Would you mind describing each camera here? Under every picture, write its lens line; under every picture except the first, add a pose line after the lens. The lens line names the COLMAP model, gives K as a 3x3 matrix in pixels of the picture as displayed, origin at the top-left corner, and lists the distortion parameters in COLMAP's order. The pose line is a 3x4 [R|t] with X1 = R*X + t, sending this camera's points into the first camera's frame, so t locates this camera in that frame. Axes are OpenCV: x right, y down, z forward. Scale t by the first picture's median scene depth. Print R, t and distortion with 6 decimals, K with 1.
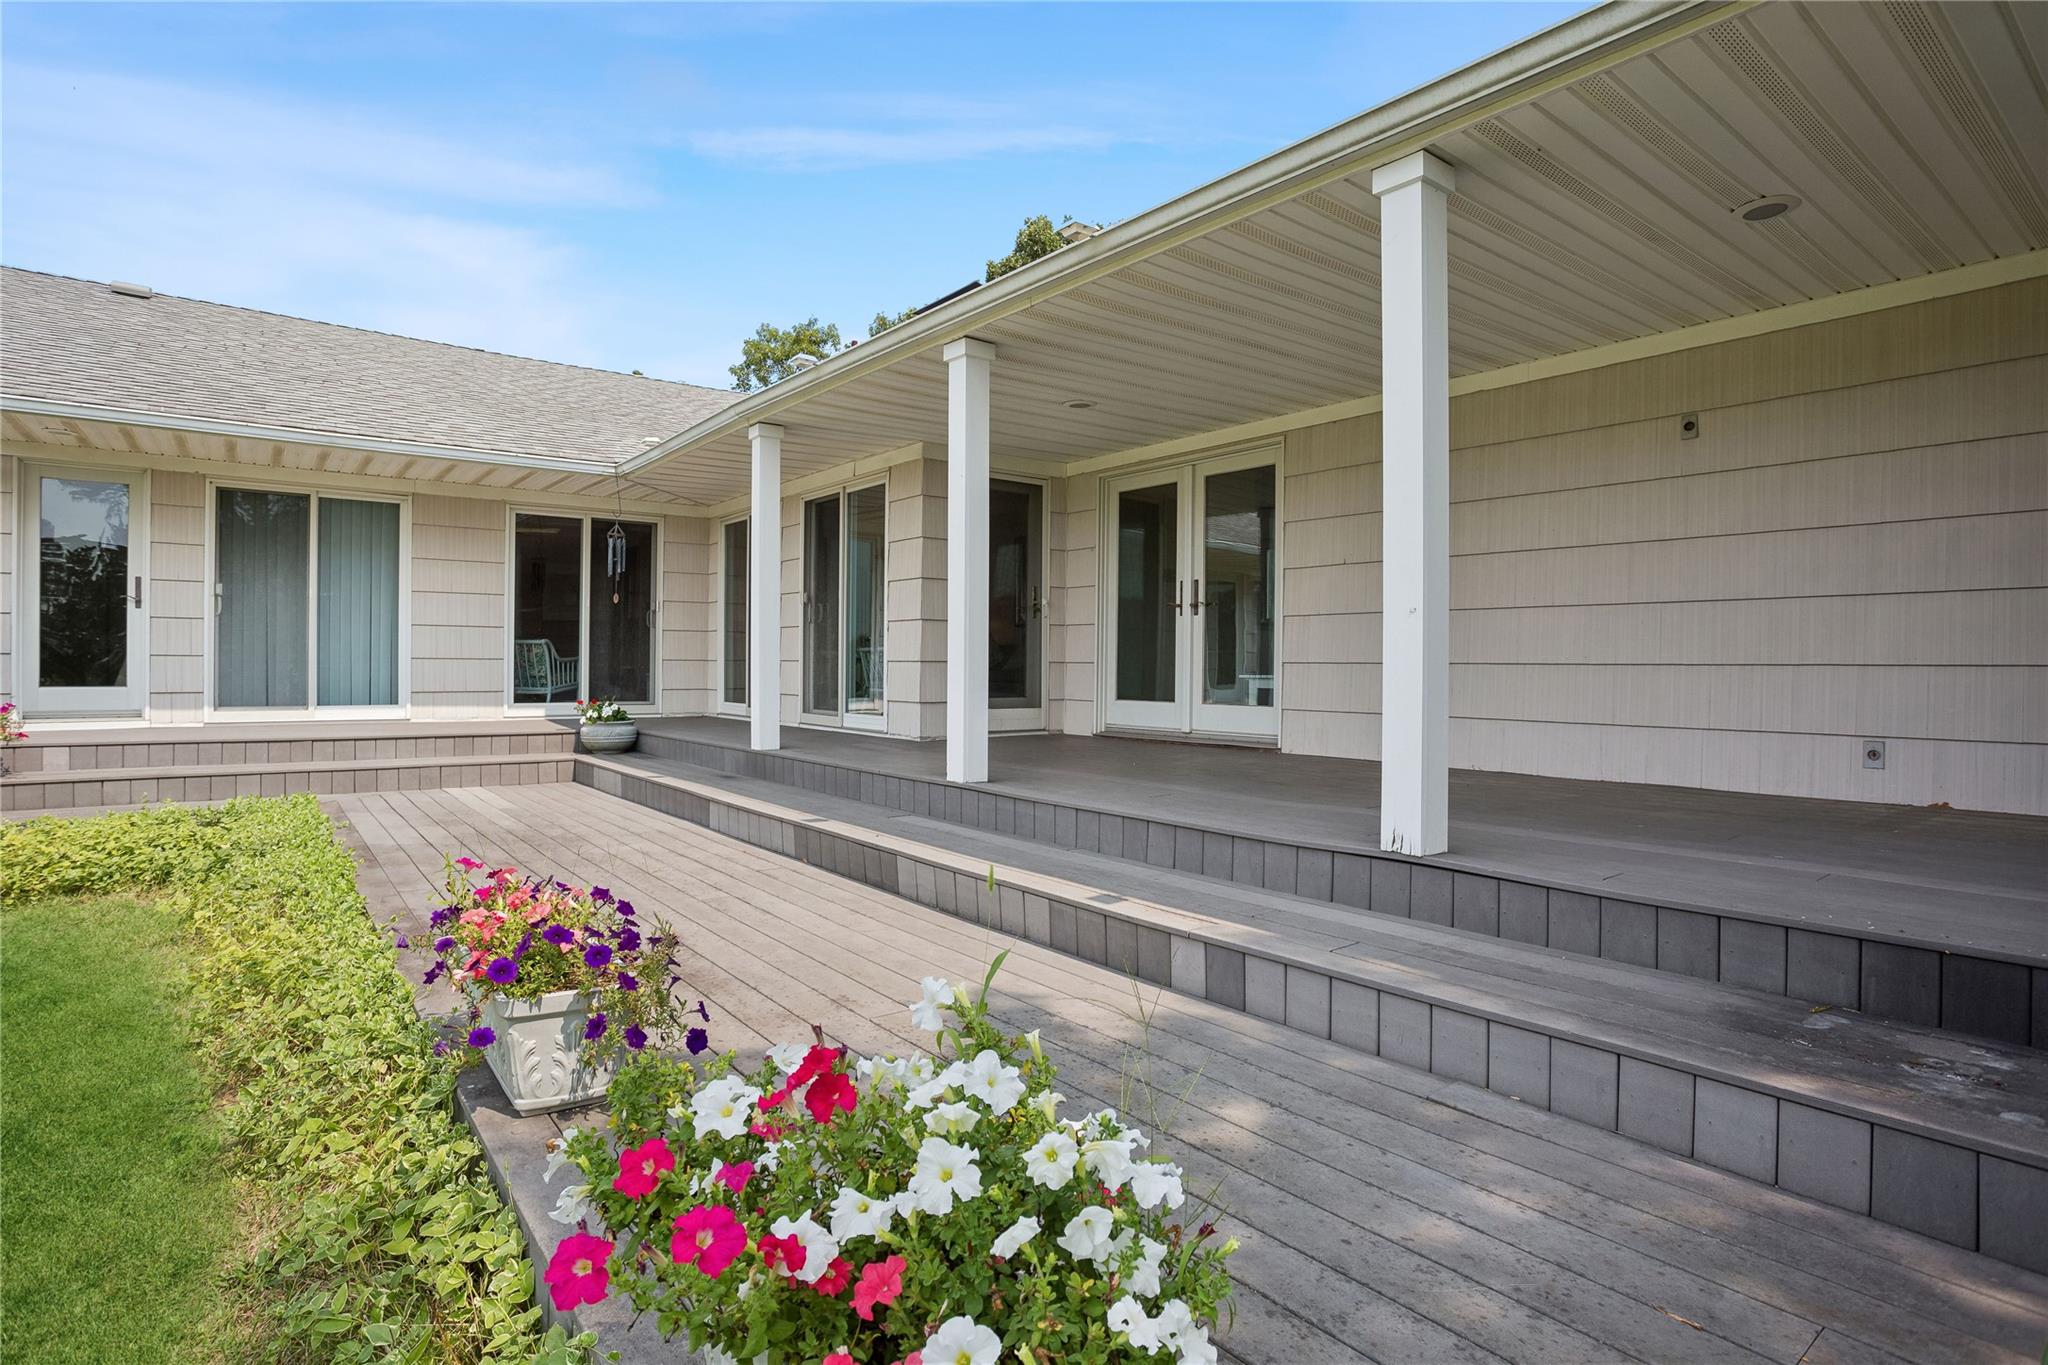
lens RADIAL K [[1048.6, 0, 1006.0], [0, 1048.6, 674.9], [0, 0, 1]] dist [-0.059772, 0.016817]
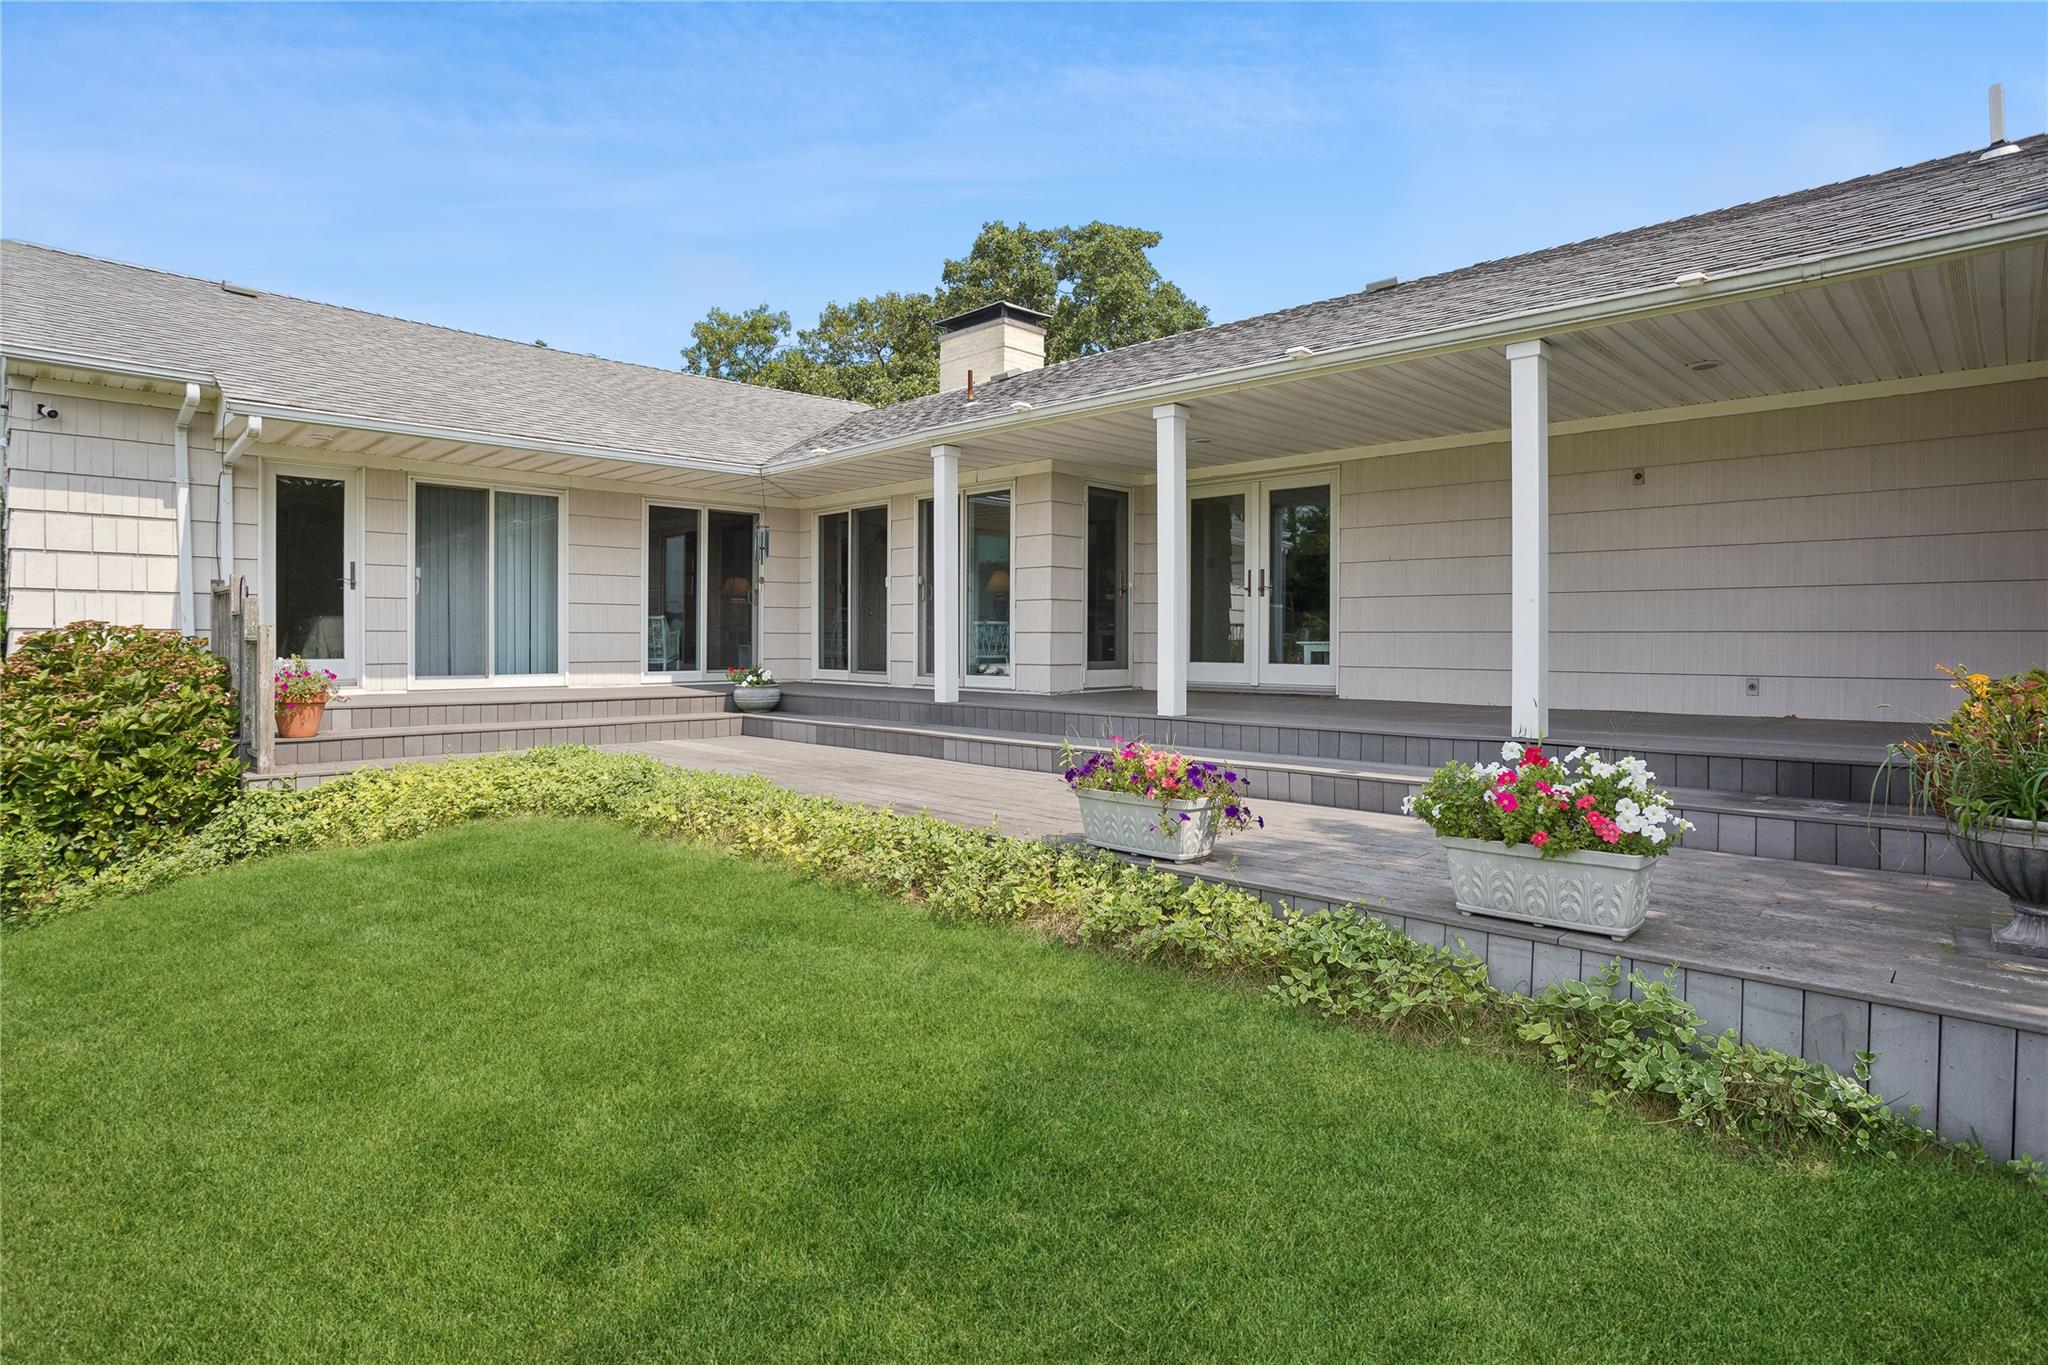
lens RADIAL K [[1057.5, 0, 1027.6], [0, 1057.5, 657.1], [0, 0, 1]] dist [-0.064390, 0.030863]
pose [[0.990044, -0.007341, 0.140568, -0.255110], [0.006300, 0.999949, 0.007850, 0.005725], [-0.140618, -0.006887, 0.990040, -0.229753]]
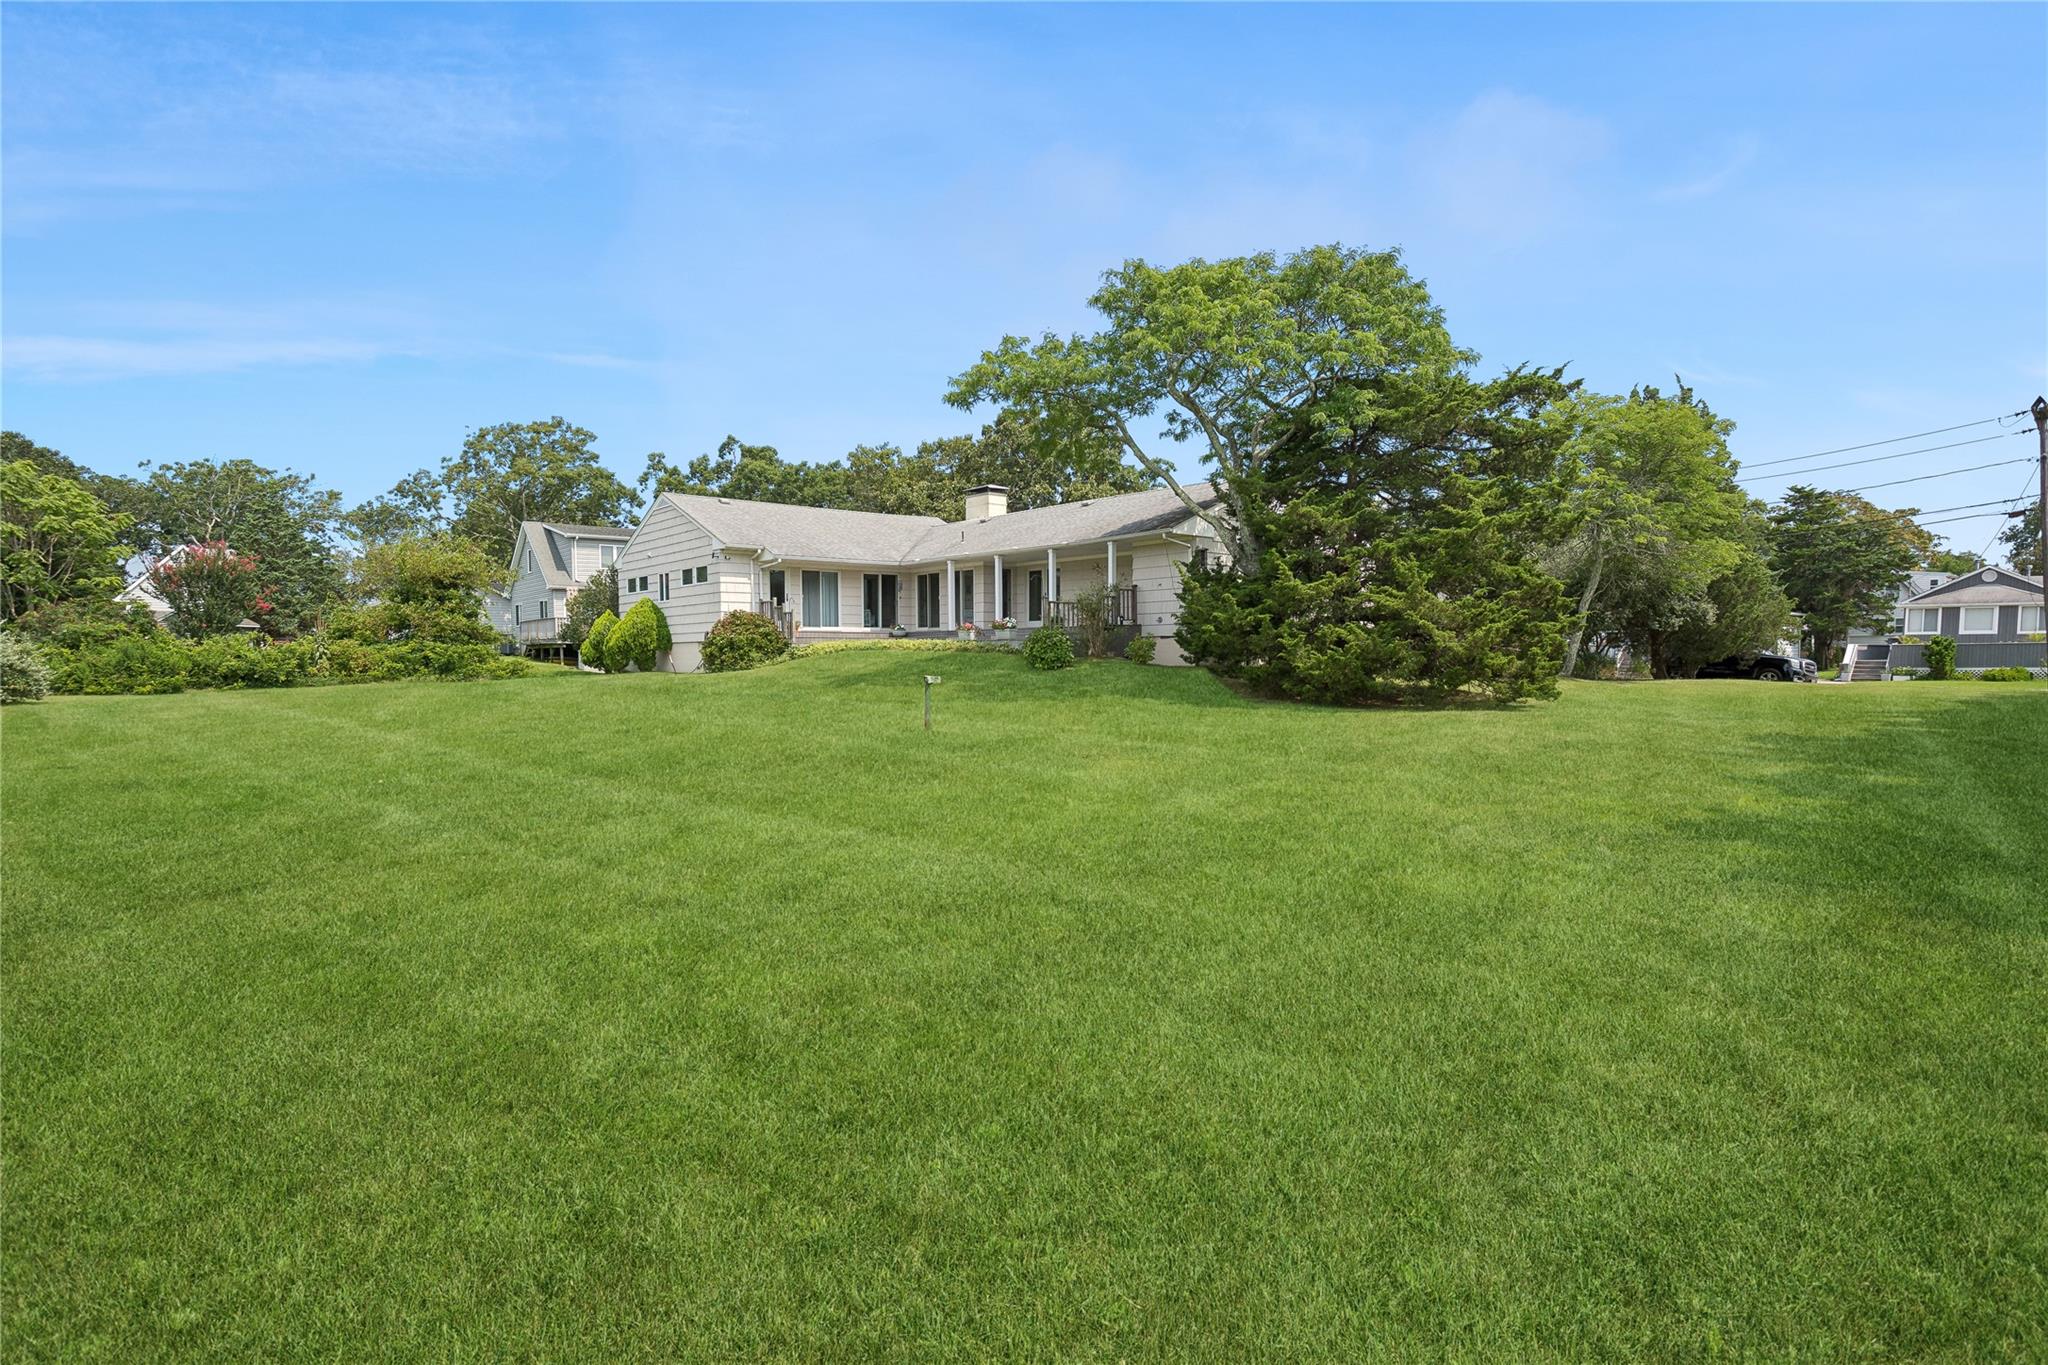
lens RADIAL K [[1057.5, 0, 1027.6], [0, 1057.5, 657.1], [0, 0, 1]] dist [-0.064390, 0.030863]
pose [[0.998741, -0.013340, 0.048362, -0.102233], [0.013546, 0.999900, -0.003939, 0.172690], [-0.048304, 0.004589, 0.998822, -2.999365]]
